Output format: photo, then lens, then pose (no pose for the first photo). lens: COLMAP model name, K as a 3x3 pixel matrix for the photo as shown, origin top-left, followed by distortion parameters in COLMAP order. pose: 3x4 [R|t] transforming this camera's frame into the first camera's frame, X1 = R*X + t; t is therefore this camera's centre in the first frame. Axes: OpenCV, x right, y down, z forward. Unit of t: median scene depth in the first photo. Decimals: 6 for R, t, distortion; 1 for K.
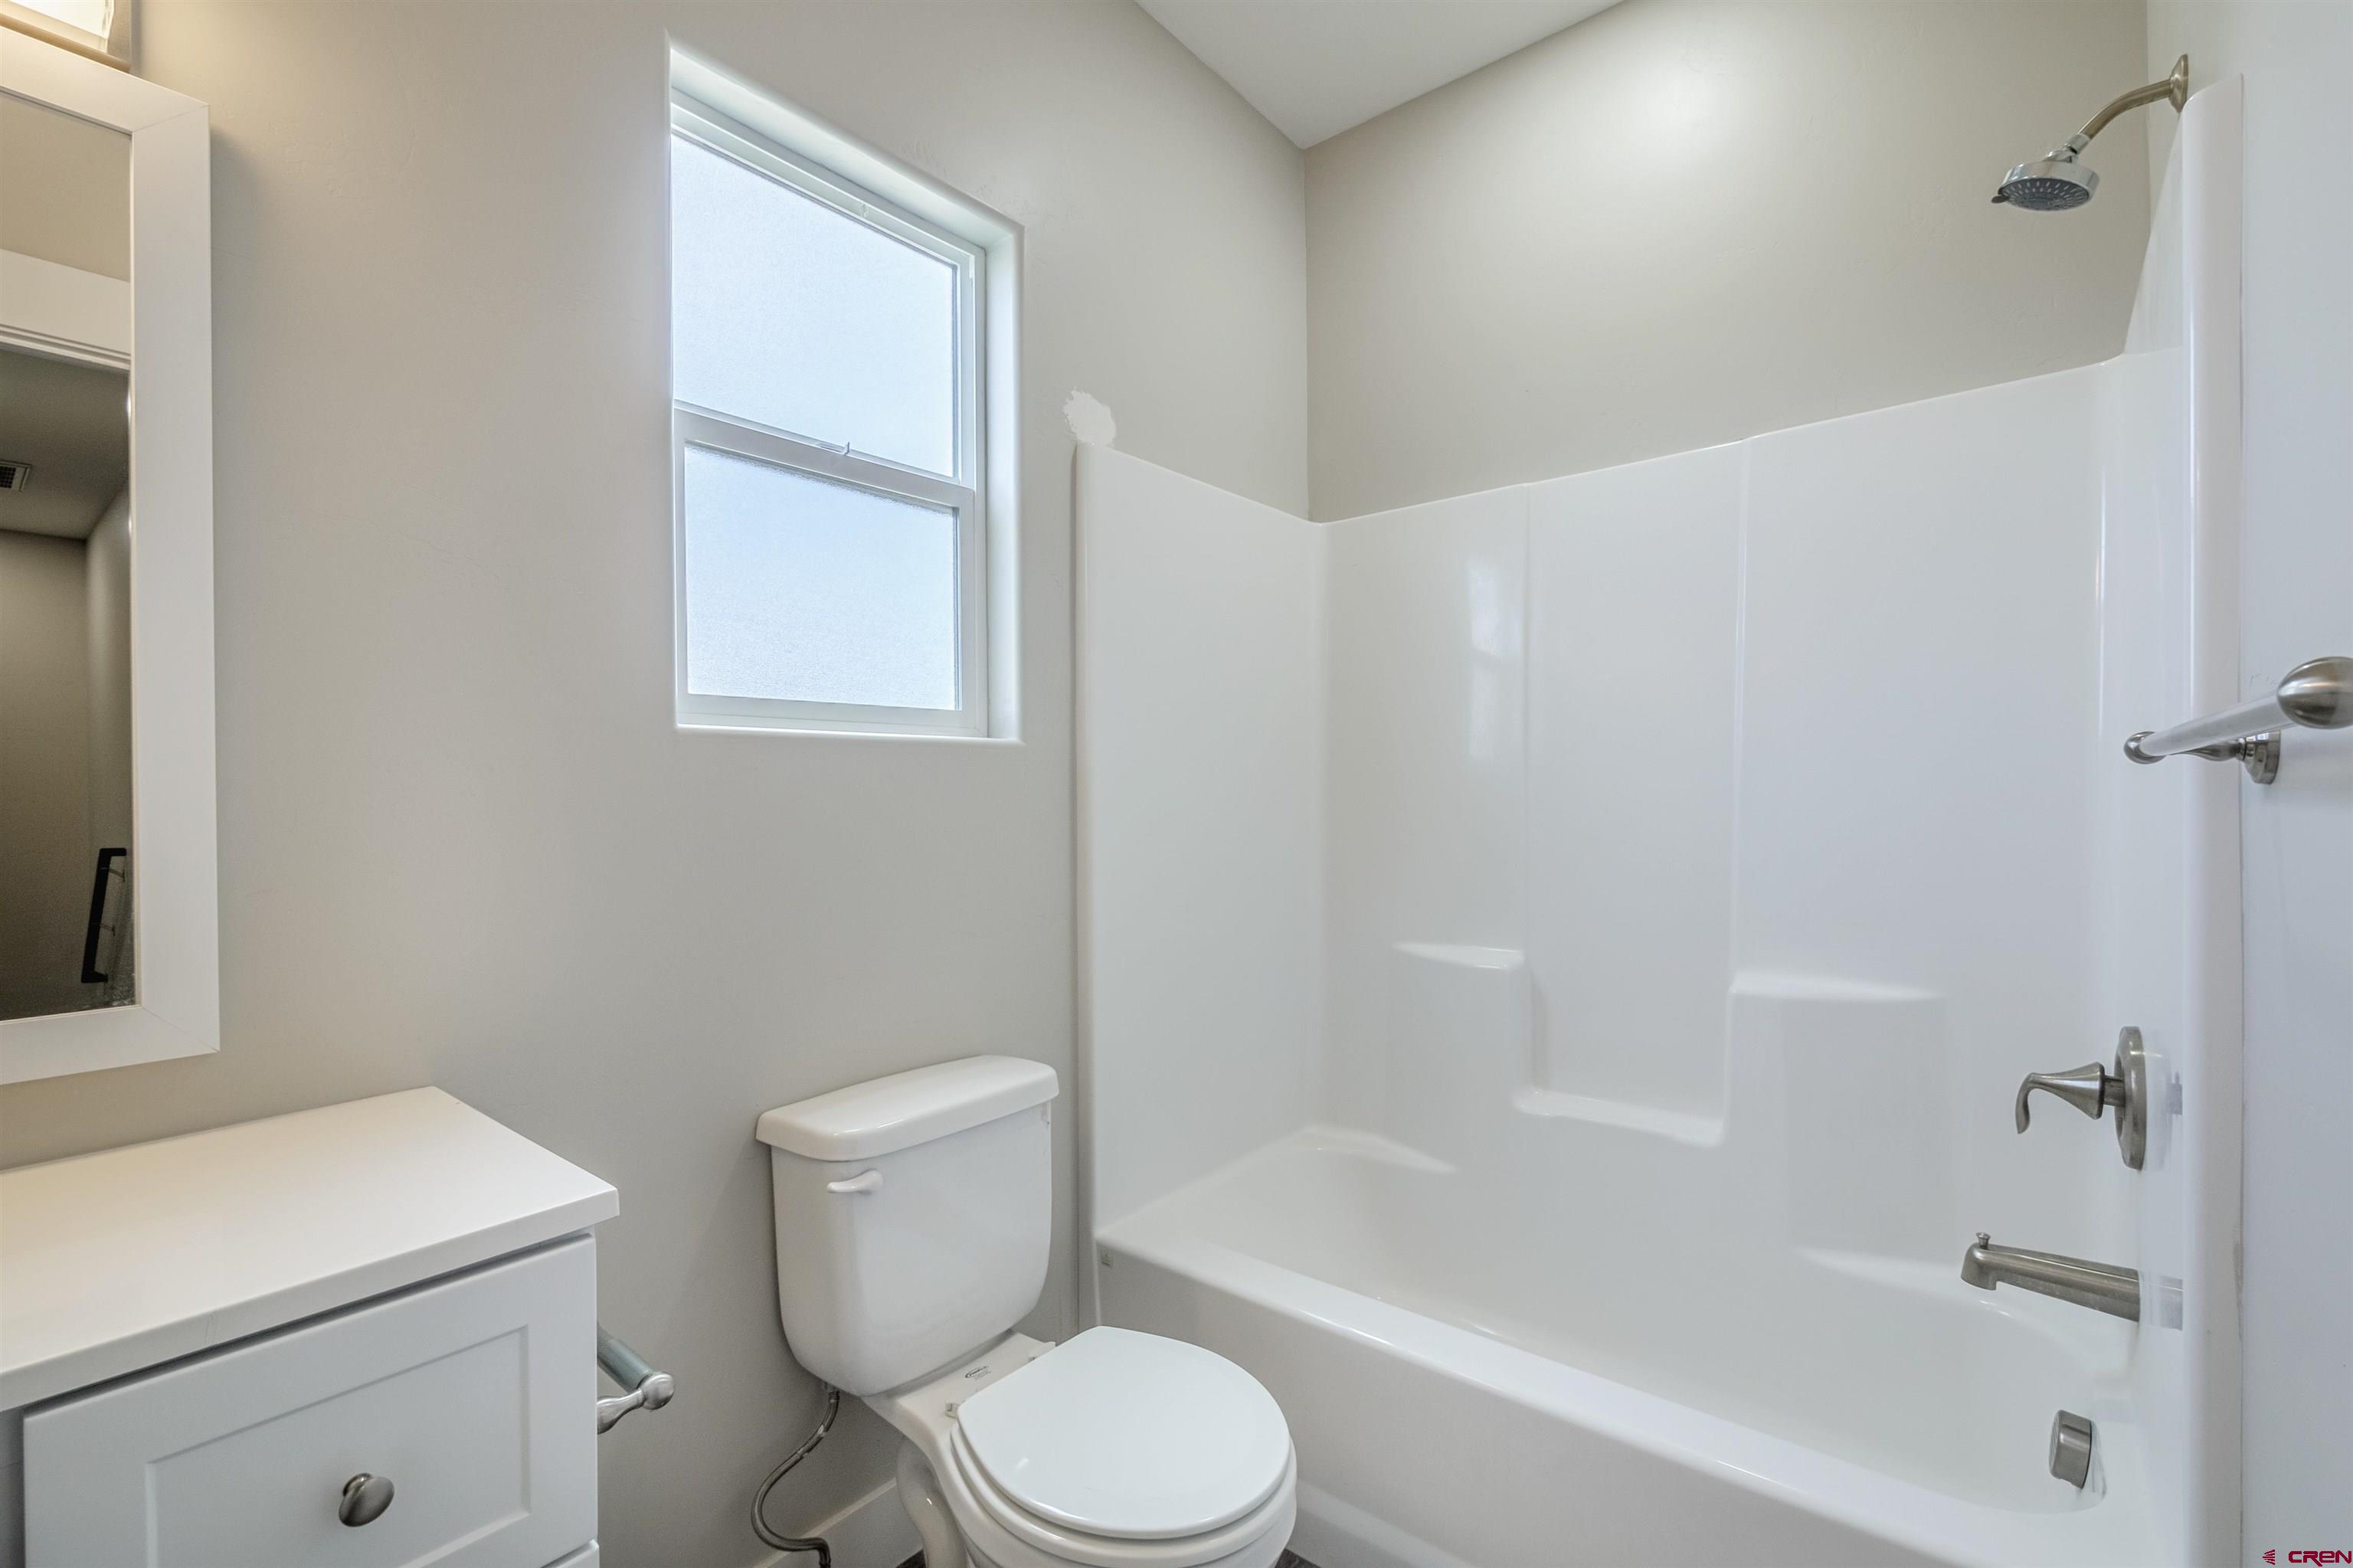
lens RADIAL K [[1004.2, 0, 1167.8], [0, 1004.2, 788.2], [0, 0, 1]] dist [-0.004674, 0.000852]
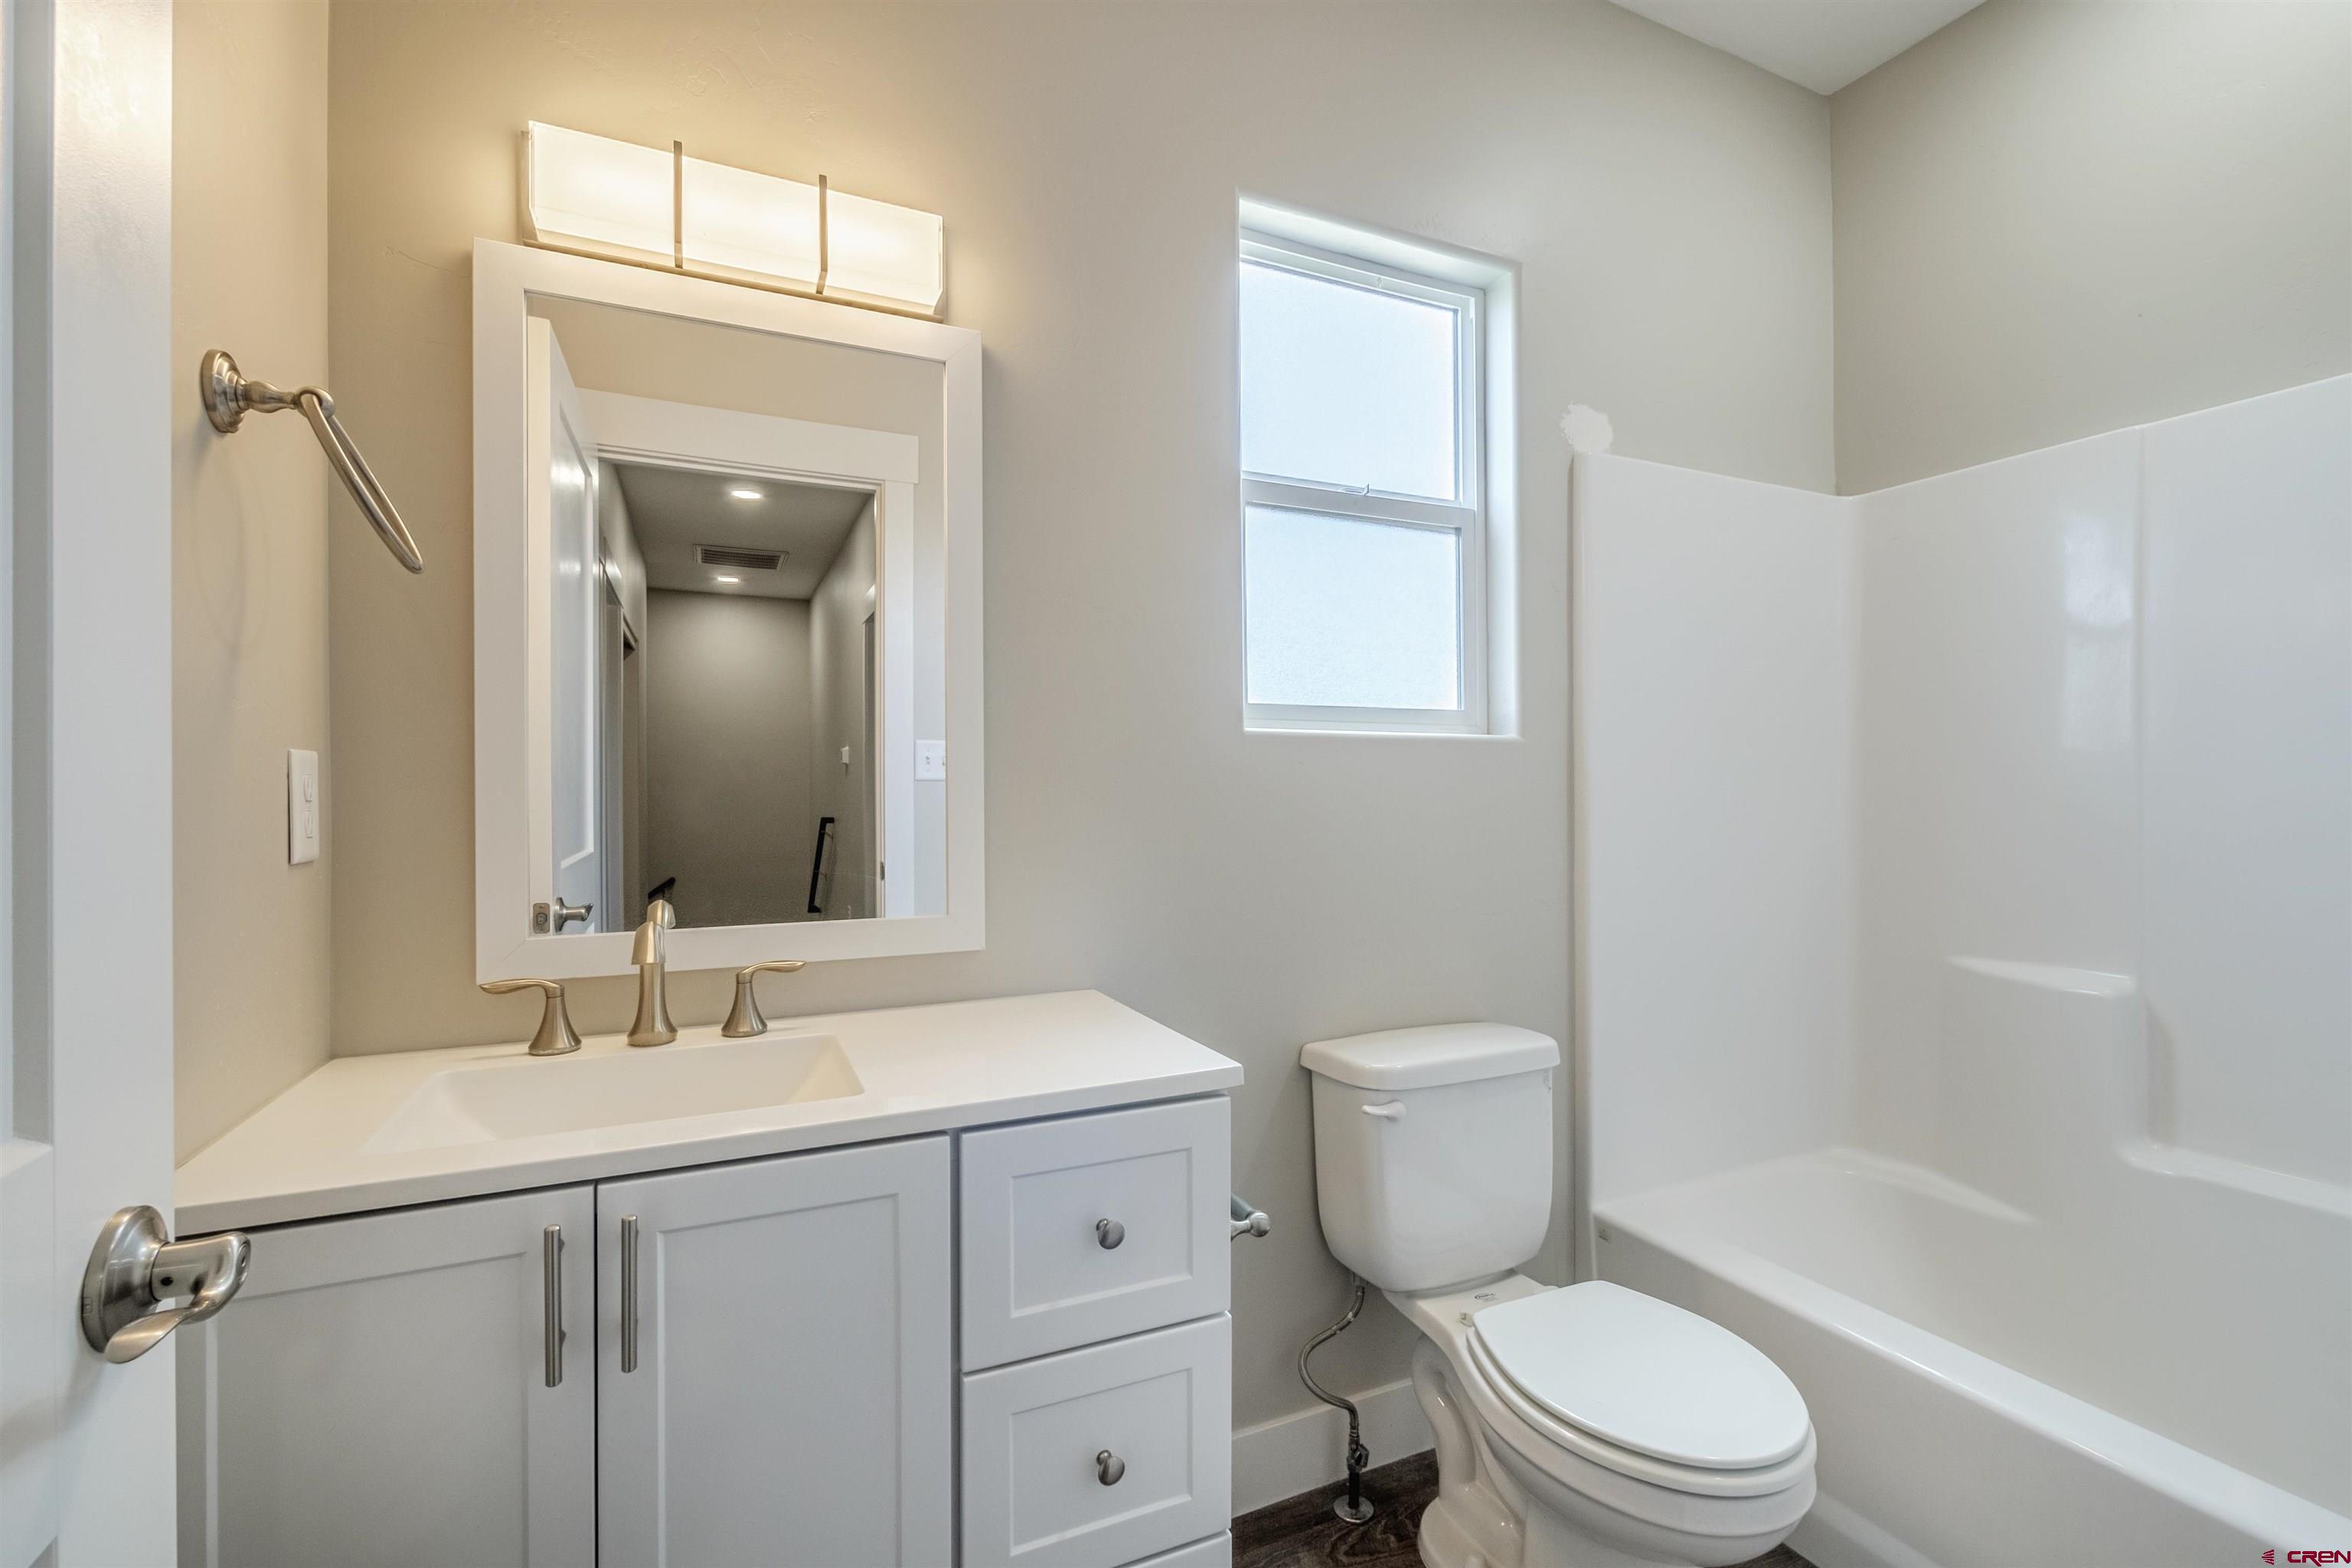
lens RADIAL K [[1003.8, 0, 1175.1], [0, 1003.8, 763.5], [0, 0, 1]] dist [-0.004674, 0.000852]
pose [[0.900796, 0.000317, -0.434243, -0.013241], [-0.006930, 0.999883, -0.013645, -0.000787], [0.434188, 0.015301, 0.900693, -0.159779]]
